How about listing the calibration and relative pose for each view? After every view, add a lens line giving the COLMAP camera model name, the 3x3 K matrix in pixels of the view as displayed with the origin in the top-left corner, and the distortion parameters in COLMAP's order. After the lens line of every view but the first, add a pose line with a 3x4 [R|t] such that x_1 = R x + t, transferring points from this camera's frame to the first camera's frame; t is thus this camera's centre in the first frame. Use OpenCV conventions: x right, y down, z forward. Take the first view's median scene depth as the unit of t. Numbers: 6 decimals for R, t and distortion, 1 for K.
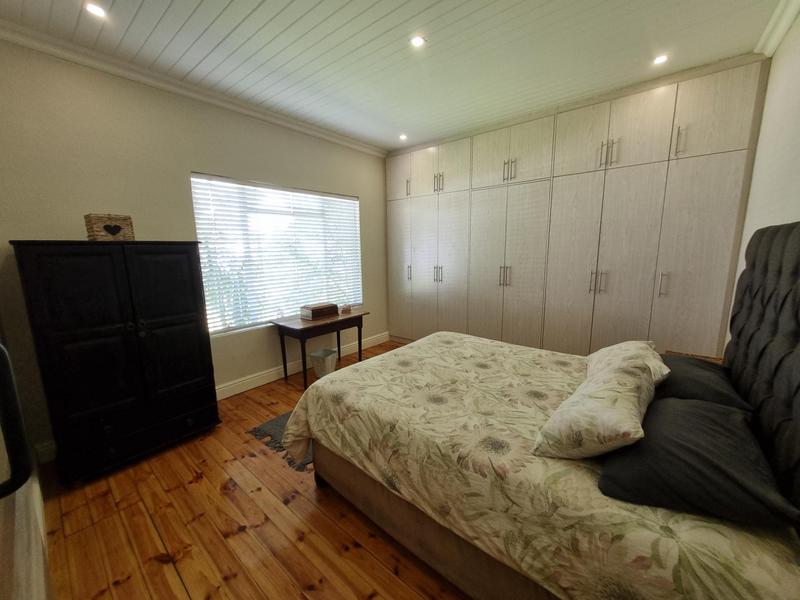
lens RADIAL K [[310.0, 0, 401.4], [0, 310.0, 298.8], [0, 0, 1]] dist [0.001723, -0.000154]
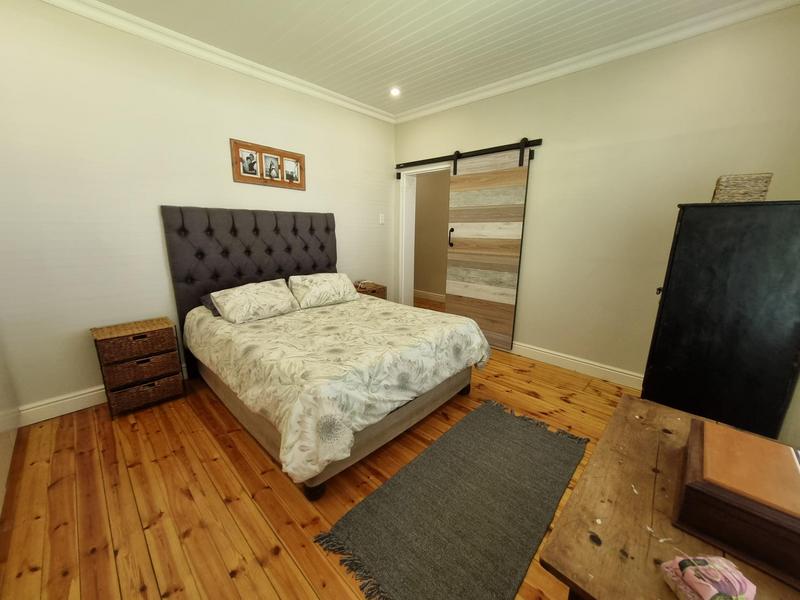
lens RADIAL K [[310.0, 0, 398.0], [0, 310.0, 300.5], [0, 0, 1]] dist [0.001723, -0.000154]
pose [[-0.997144, -0.010526, 0.074788, -0.052406], [0.019010, 0.923379, 0.383418, -0.273668], [-0.073093, 0.383745, -0.920542, 1.856859]]
